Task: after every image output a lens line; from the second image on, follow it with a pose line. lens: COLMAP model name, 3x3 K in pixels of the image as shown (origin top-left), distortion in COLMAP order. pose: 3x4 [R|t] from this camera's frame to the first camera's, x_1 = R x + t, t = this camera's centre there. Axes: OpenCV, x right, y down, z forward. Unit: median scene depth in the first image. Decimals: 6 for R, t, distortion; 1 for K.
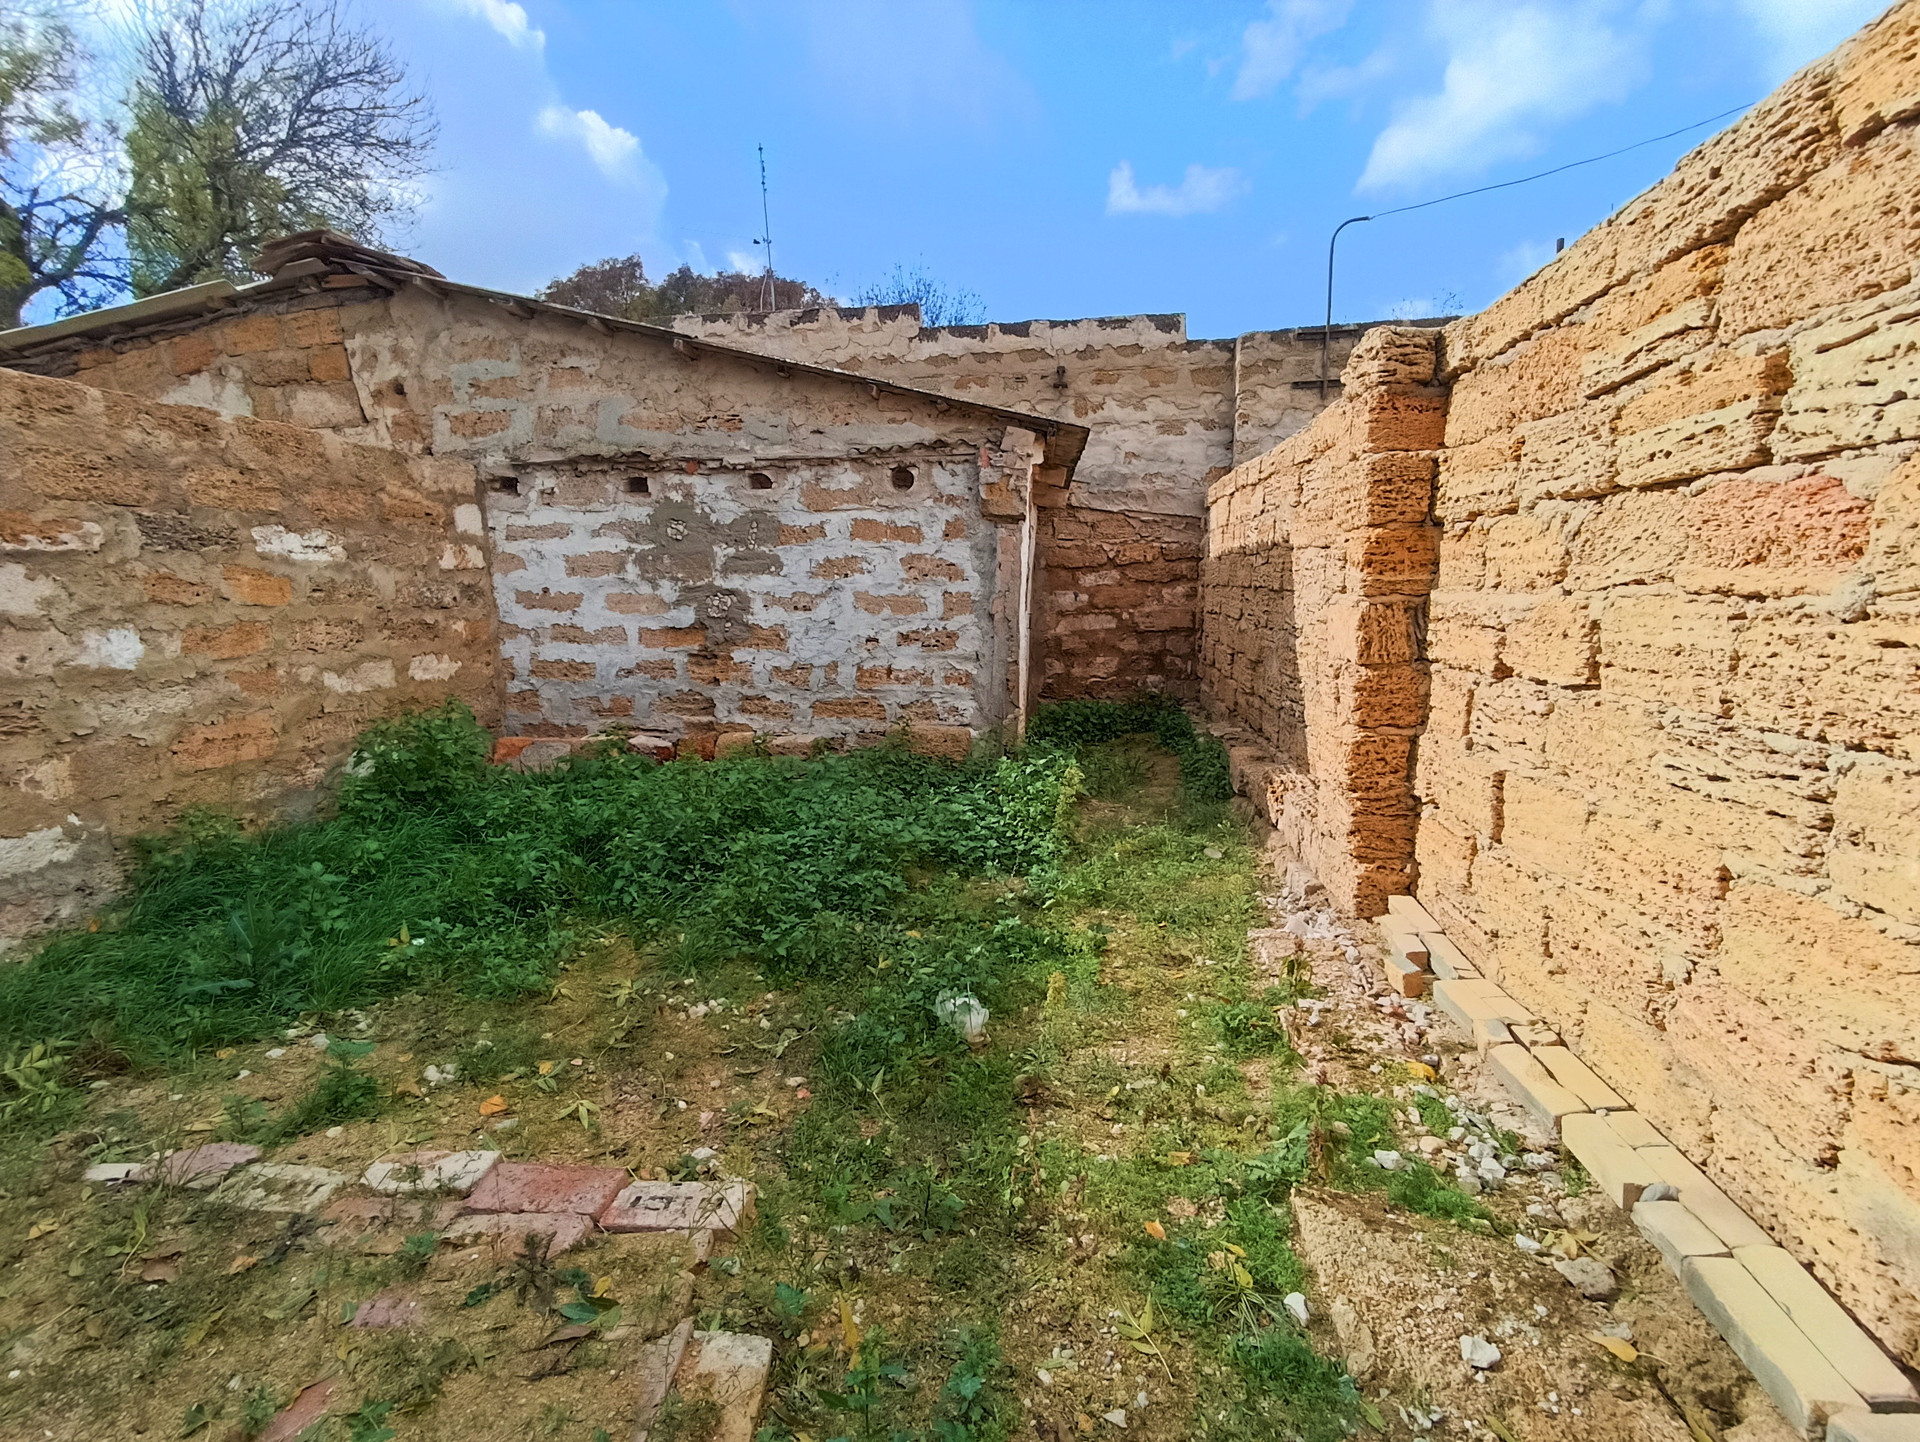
lens RADIAL K [[877.3, 0, 954.5], [0, 877.3, 730.3], [0, 0, 1]] dist [-0.000942, -0.000306]
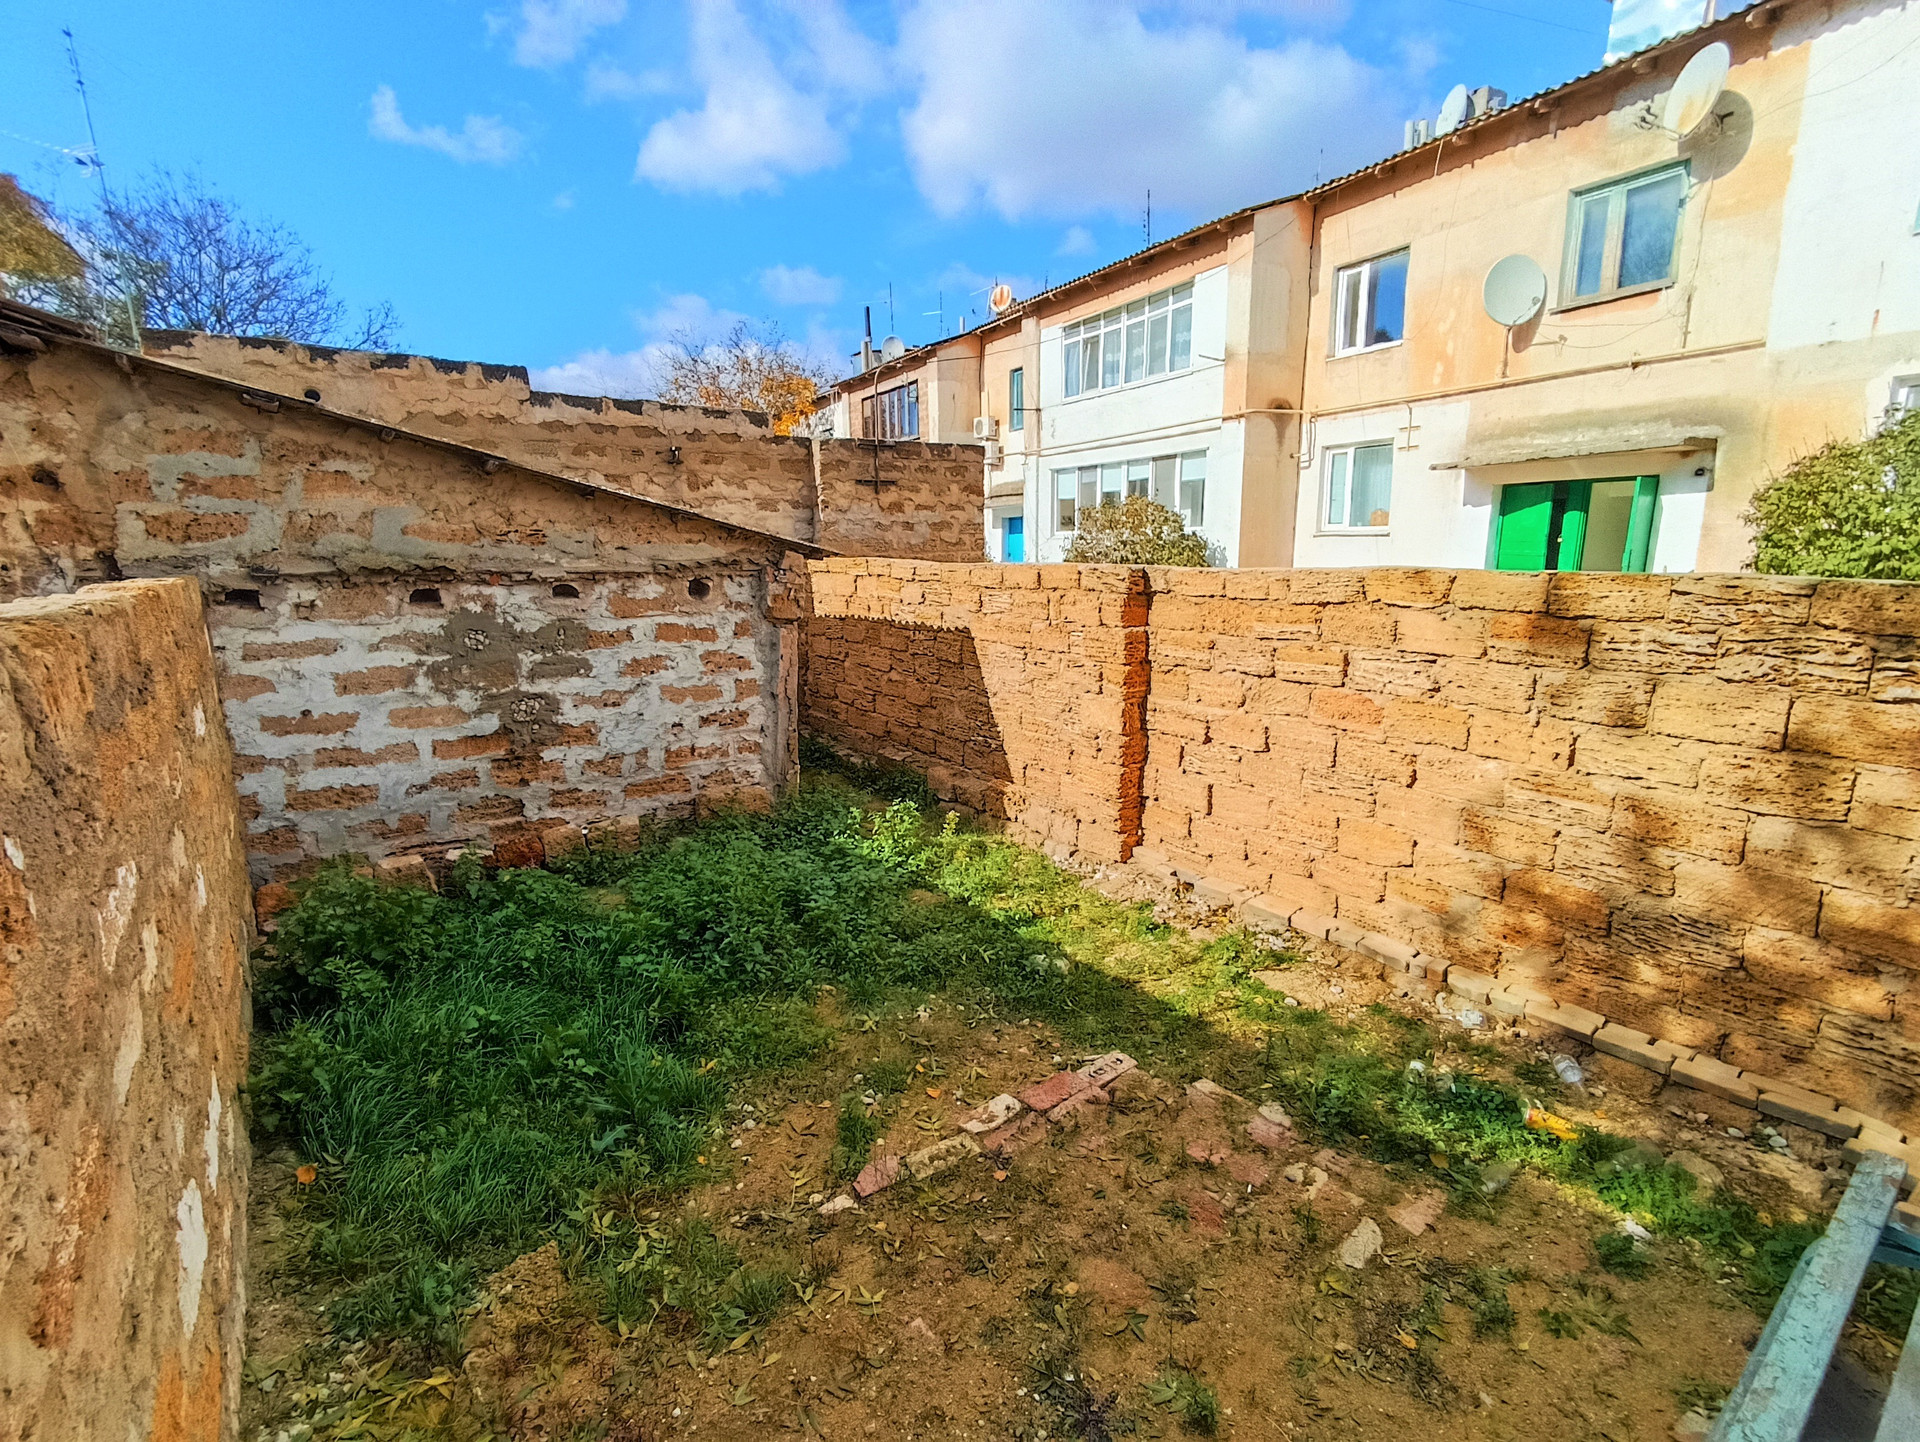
lens RADIAL K [[877.3, 0, 954.5], [0, 877.3, 730.3], [0, 0, 1]] dist [-0.000942, -0.000306]
pose [[0.734903, -0.128188, 0.665947, -0.594310], [0.103831, 0.991664, 0.076303, -0.146199], [-0.670177, 0.013071, 0.742087, -0.103547]]
